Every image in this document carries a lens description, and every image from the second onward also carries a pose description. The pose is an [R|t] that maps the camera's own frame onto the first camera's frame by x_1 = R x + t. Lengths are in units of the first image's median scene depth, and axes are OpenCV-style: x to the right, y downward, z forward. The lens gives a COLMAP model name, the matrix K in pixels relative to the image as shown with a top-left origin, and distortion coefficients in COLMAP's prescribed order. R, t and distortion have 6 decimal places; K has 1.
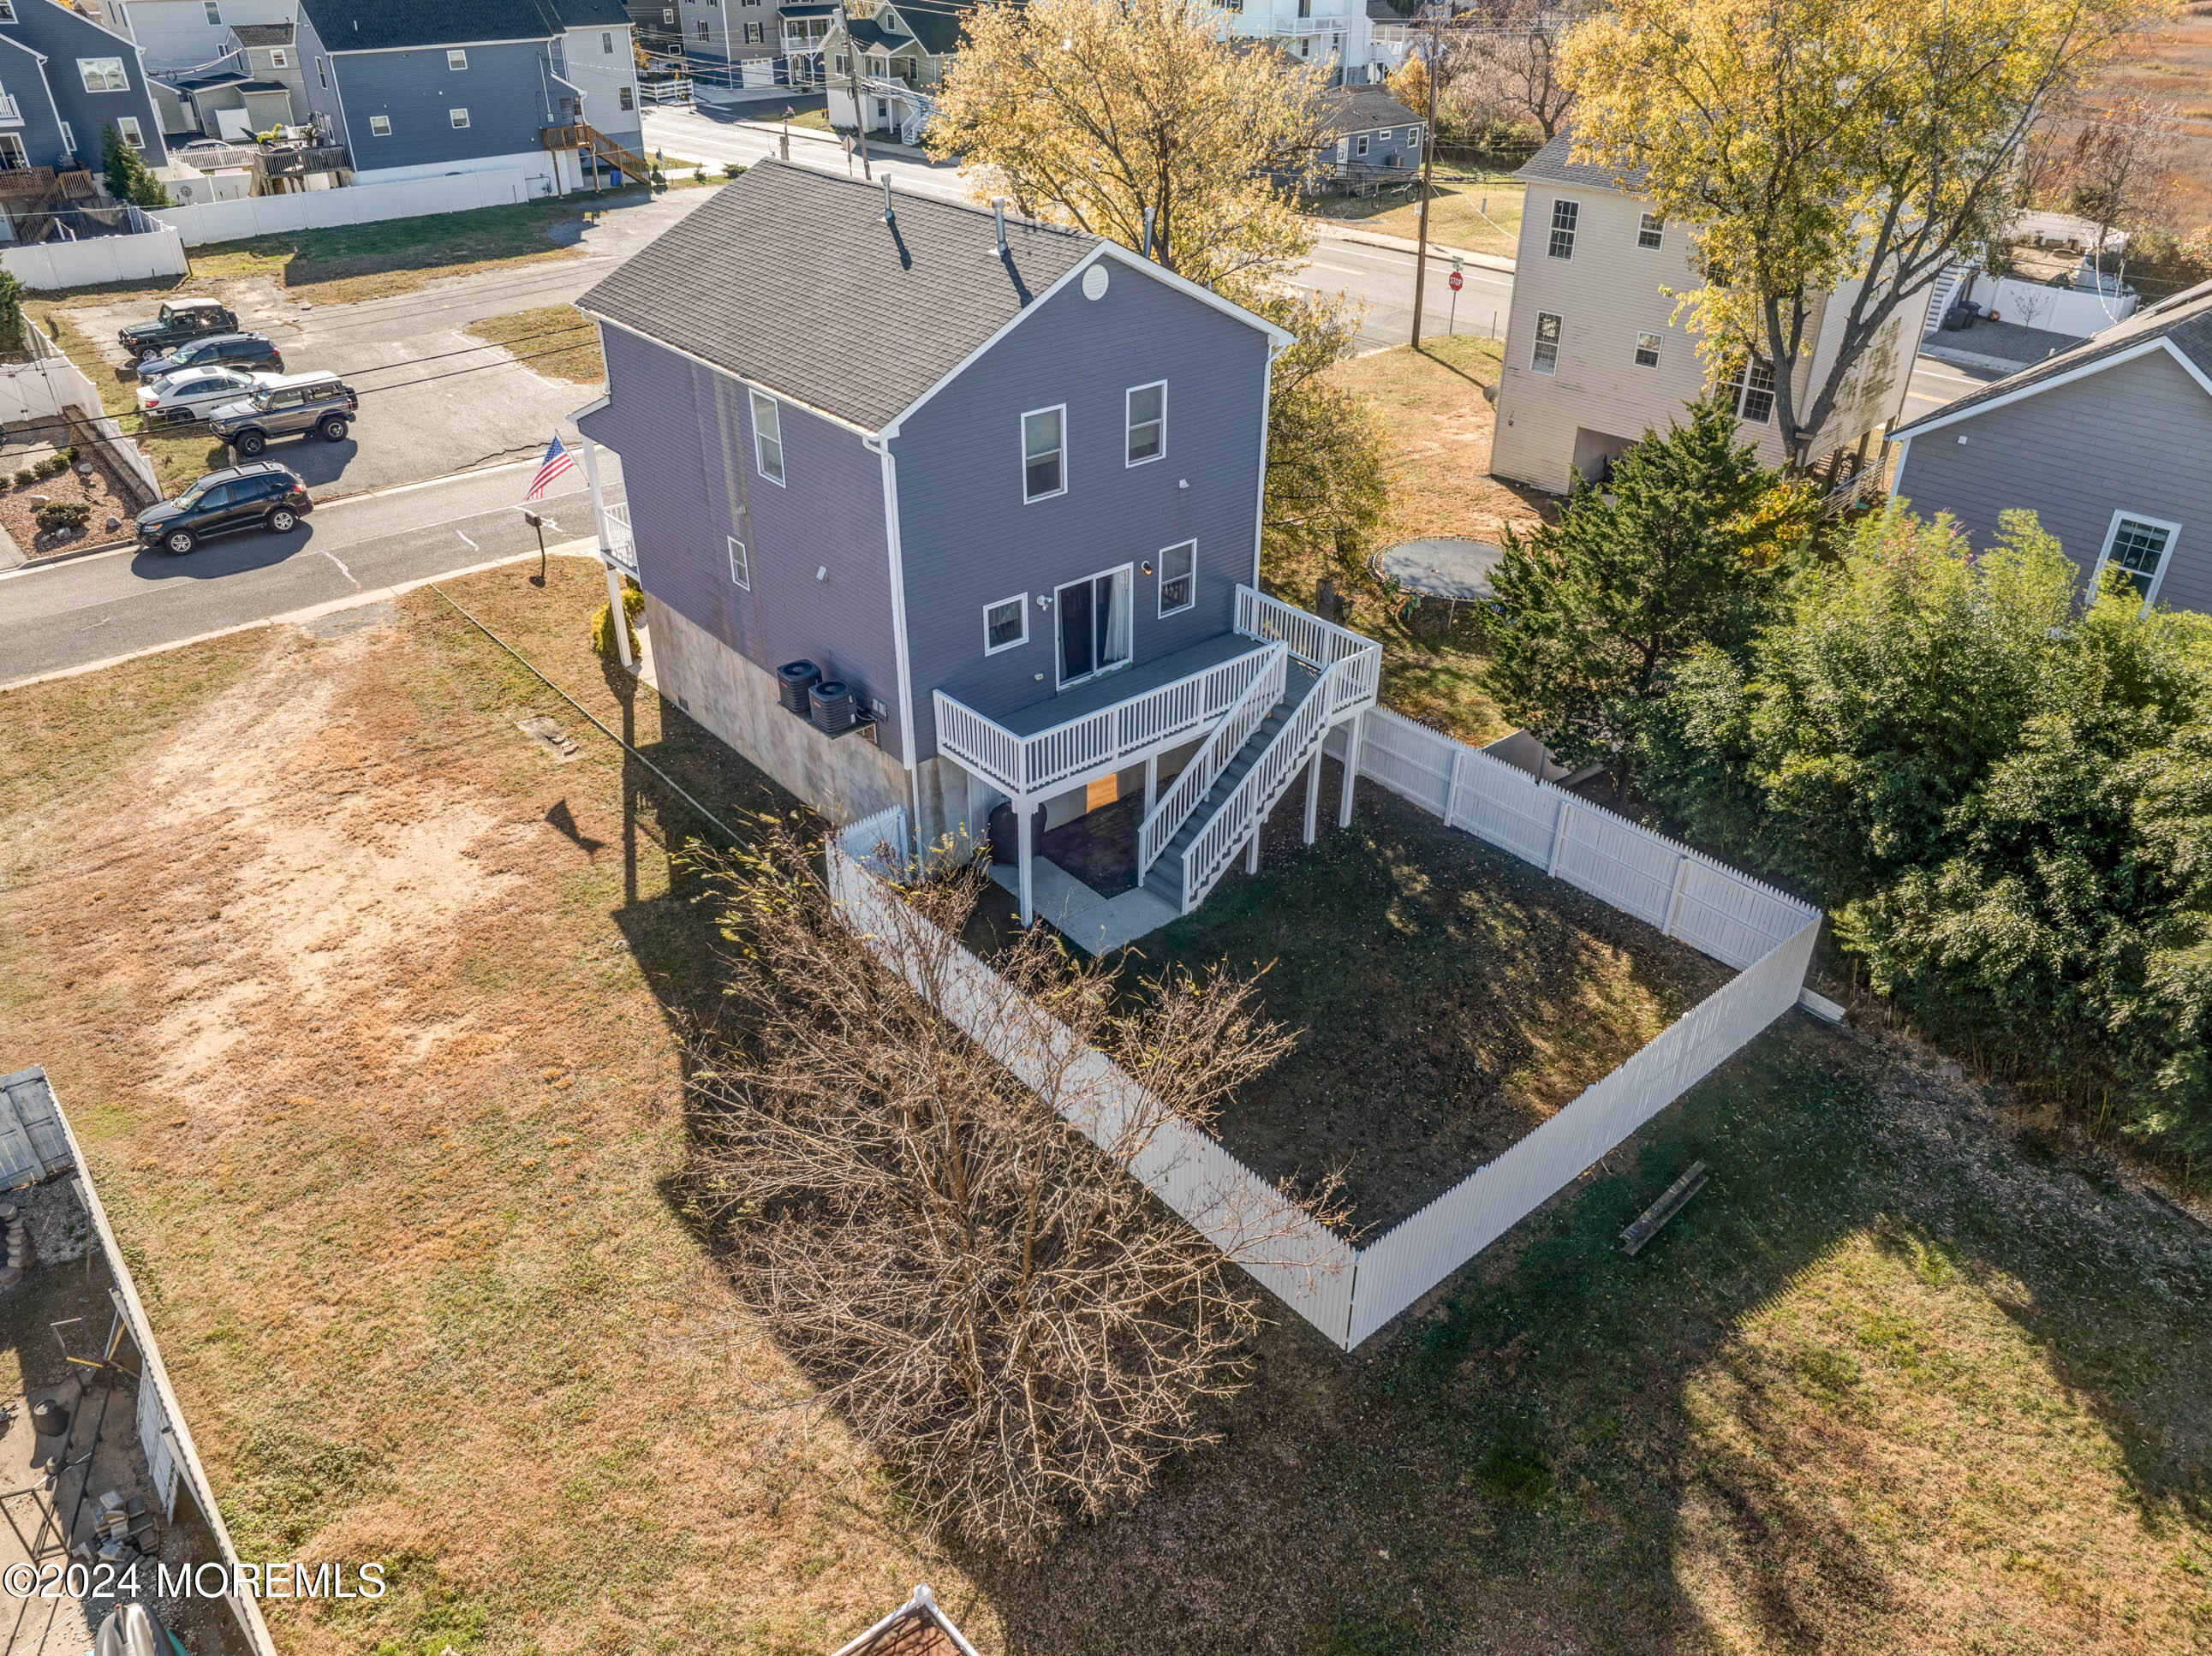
lens RADIAL K [[1535.0, 0, 1102.5], [0, 1535.0, 842.7], [0, 0, 1]] dist [-0.049376, 0.031252]
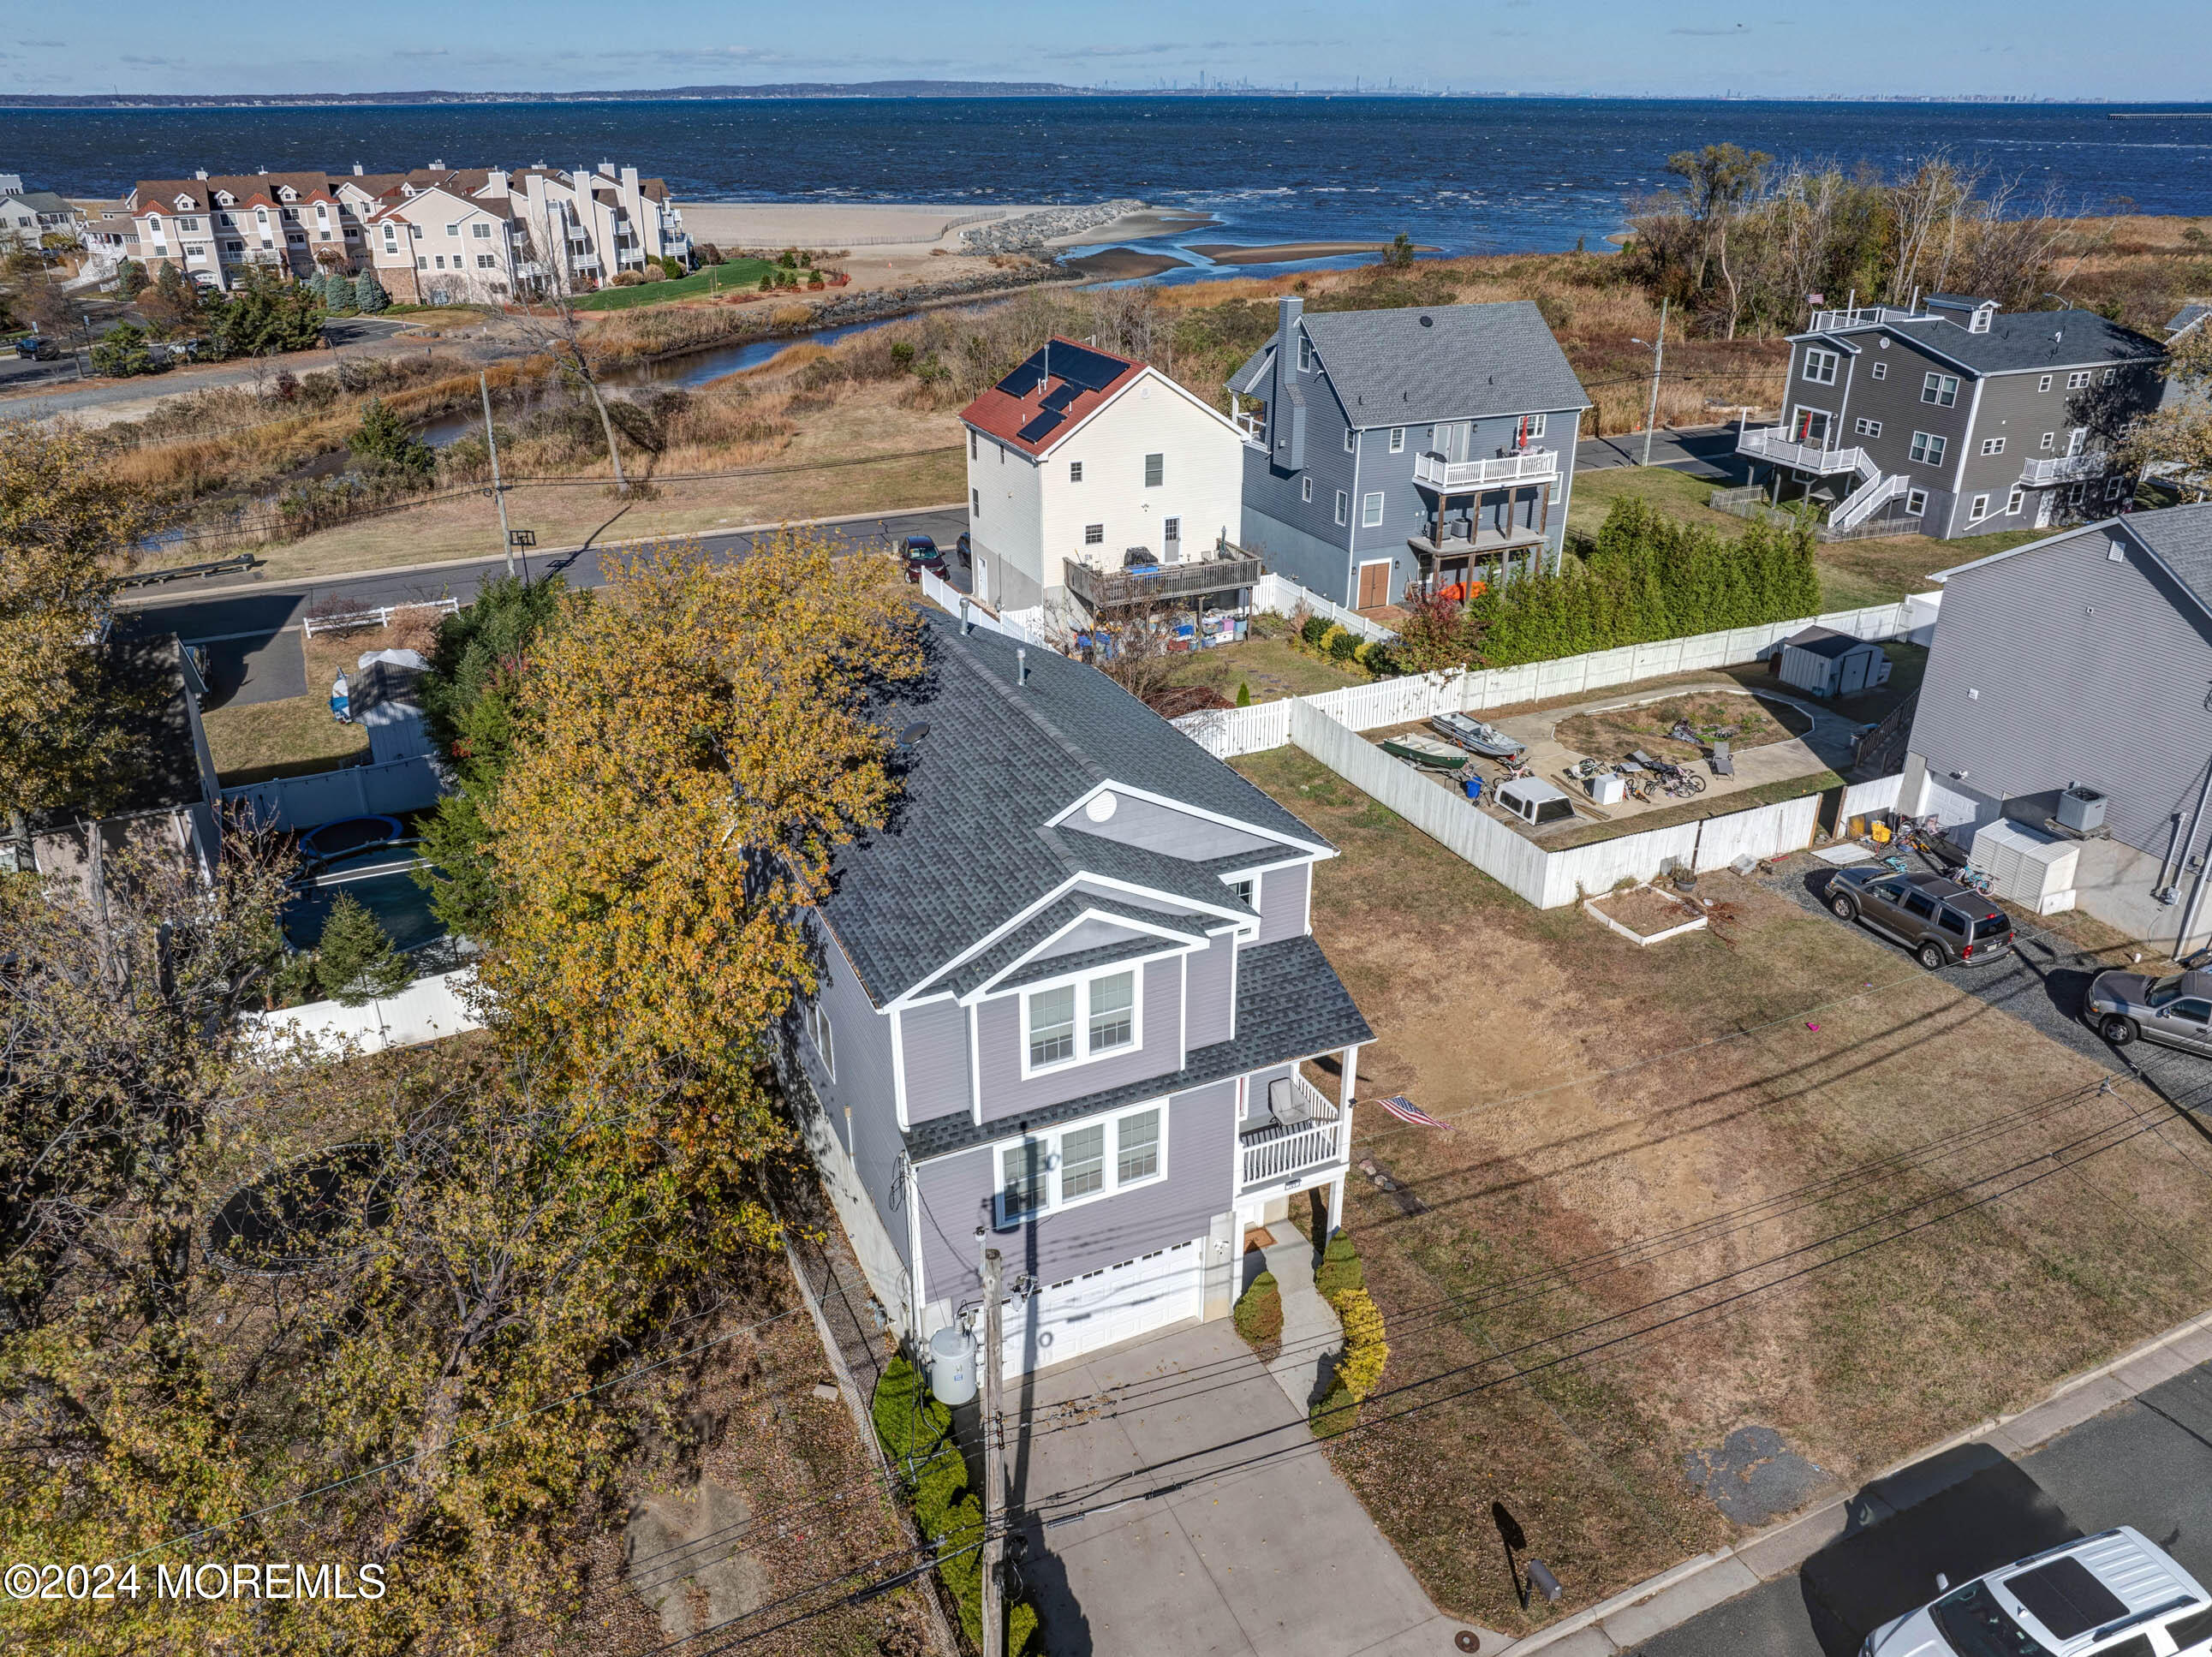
lens RADIAL K [[1561.4, 0, 1102.7], [0, 1561.4, 821.3], [0, 0, 1]] dist [-0.049510, 0.019375]
pose [[-0.964858, -0.112392, 0.237524, -0.467873], [0.142020, 0.537478, 0.831232, -1.249073], [-0.221088, 0.835754, -0.502628, 1.588707]]
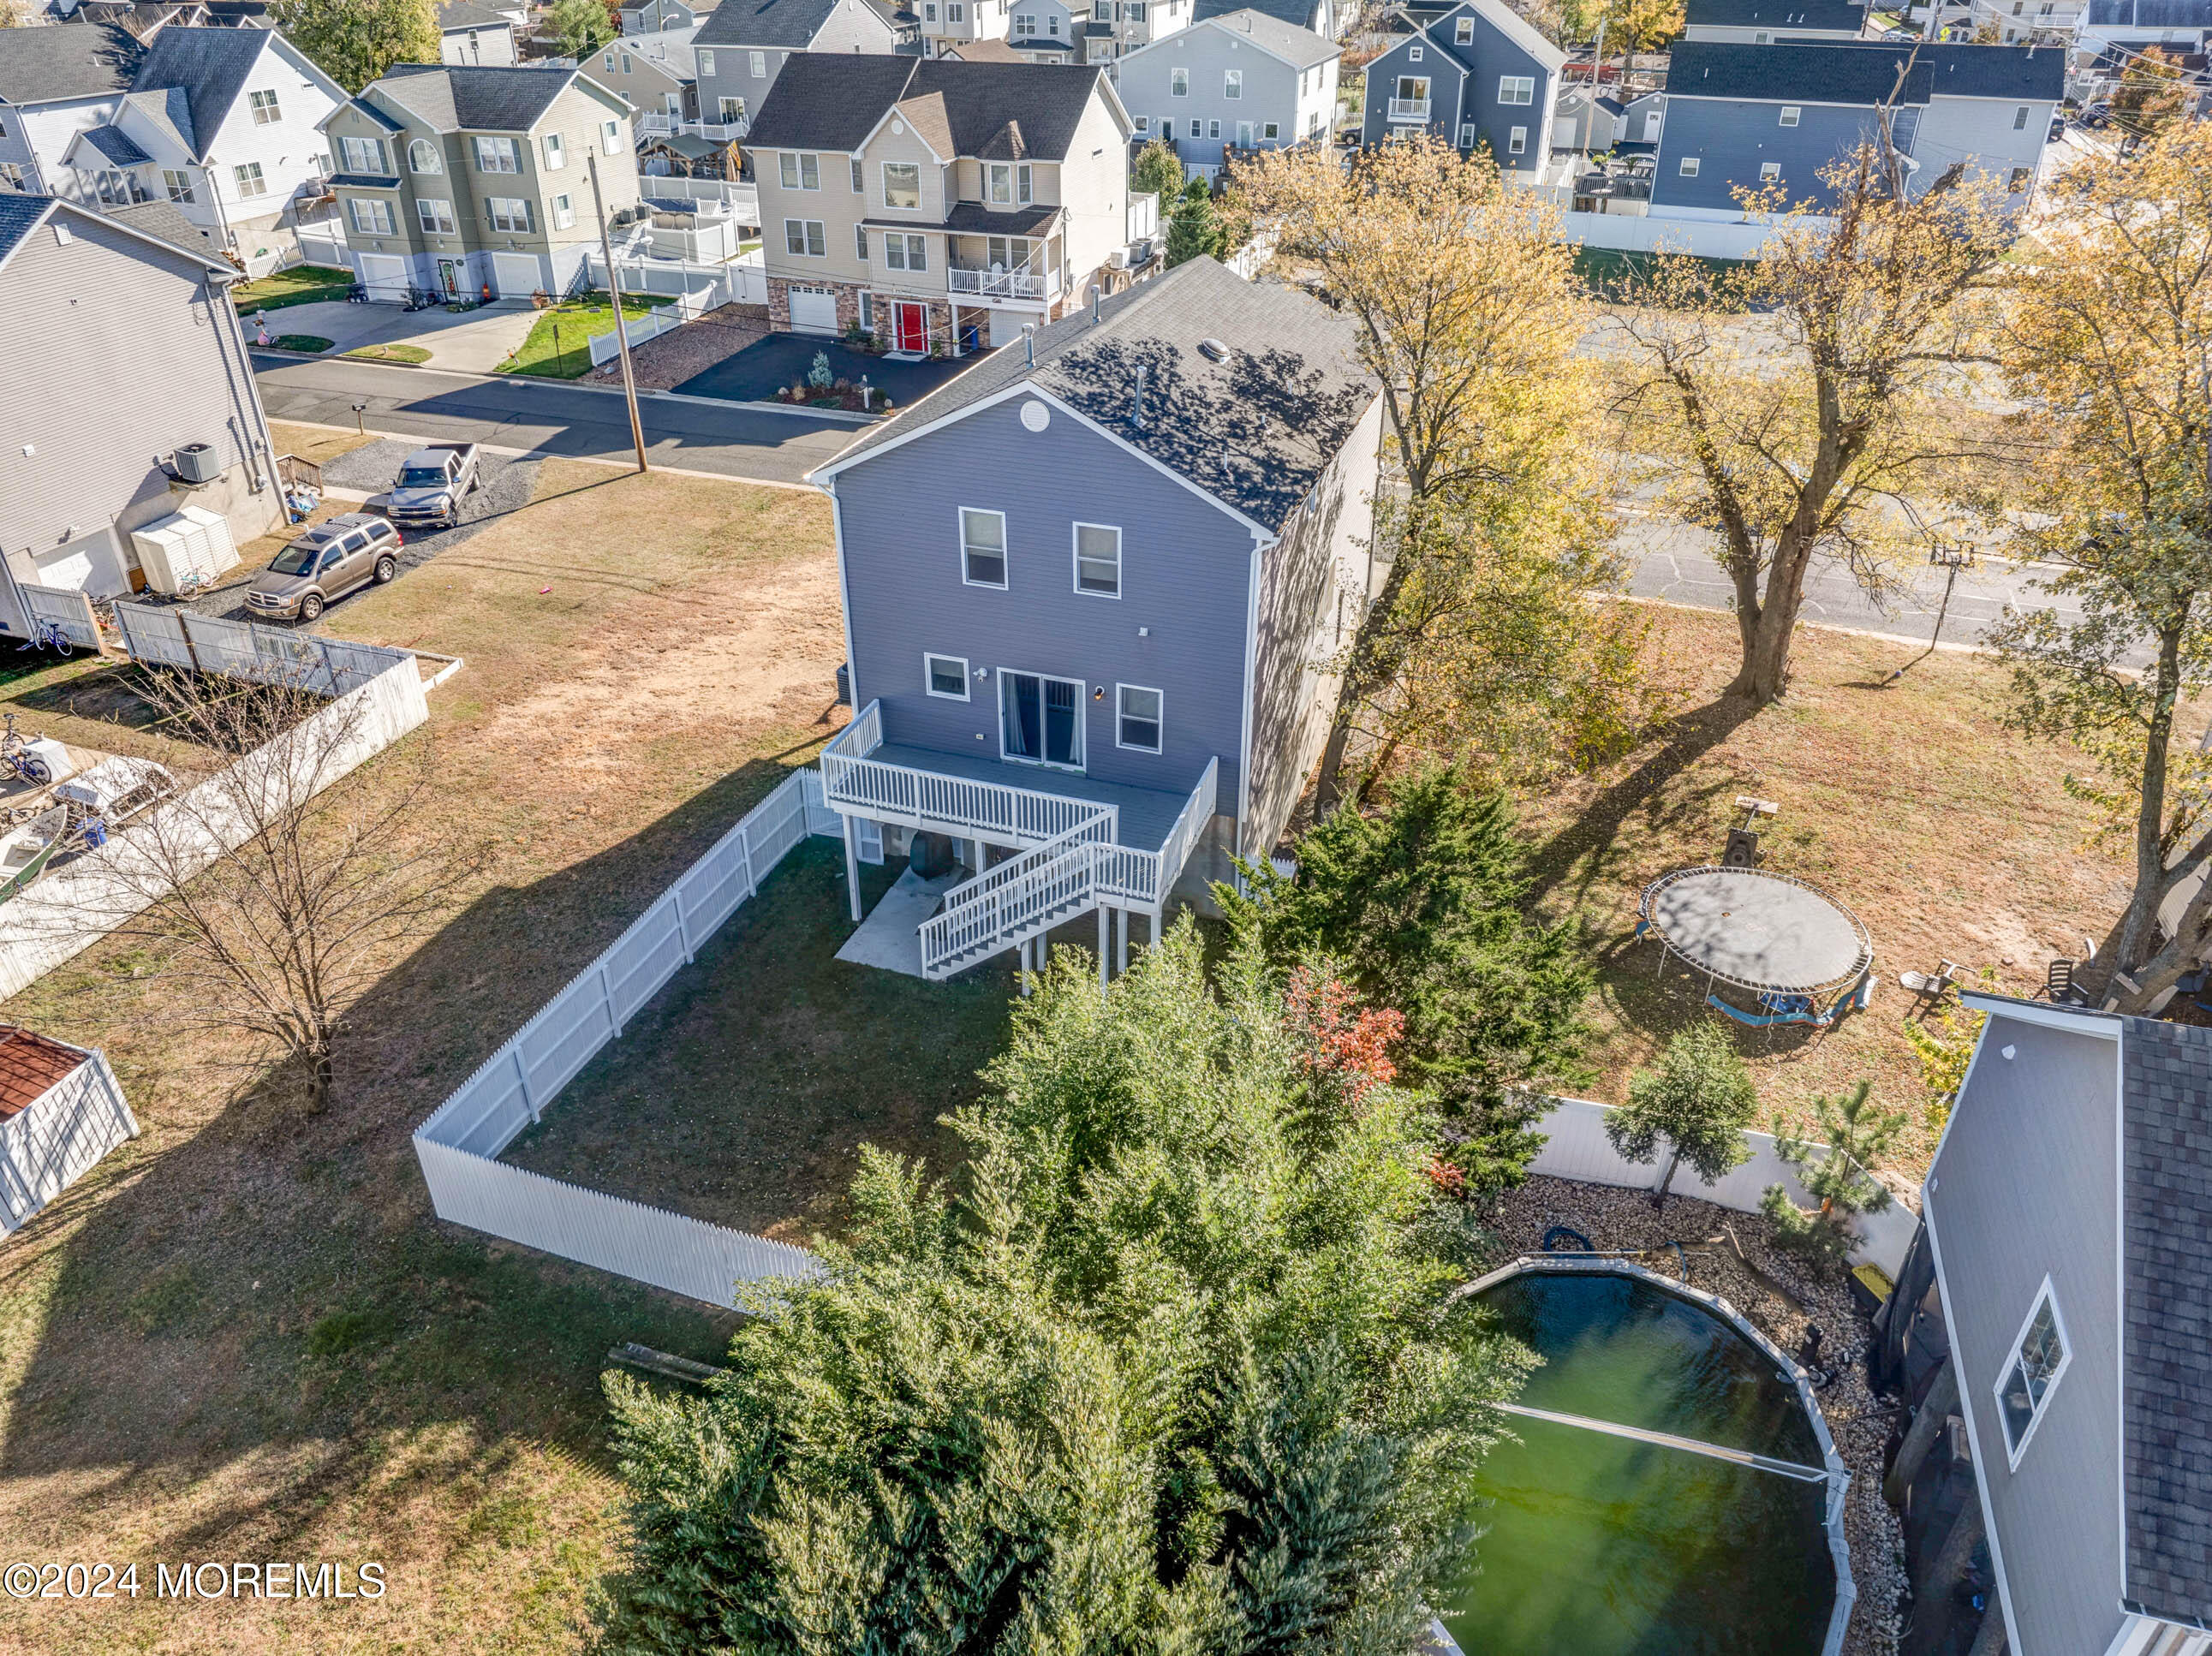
lens RADIAL K [[1556.3, 0, 1106.0], [0, 1556.3, 828.0], [0, 0, 1]] dist [-0.038983, 0.004877]
pose [[0.509248, 0.451733, -0.732532, 0.853905], [-0.461867, 0.861662, 0.210279, -0.326737], [0.726185, 0.231248, 0.647441, 0.340447]]
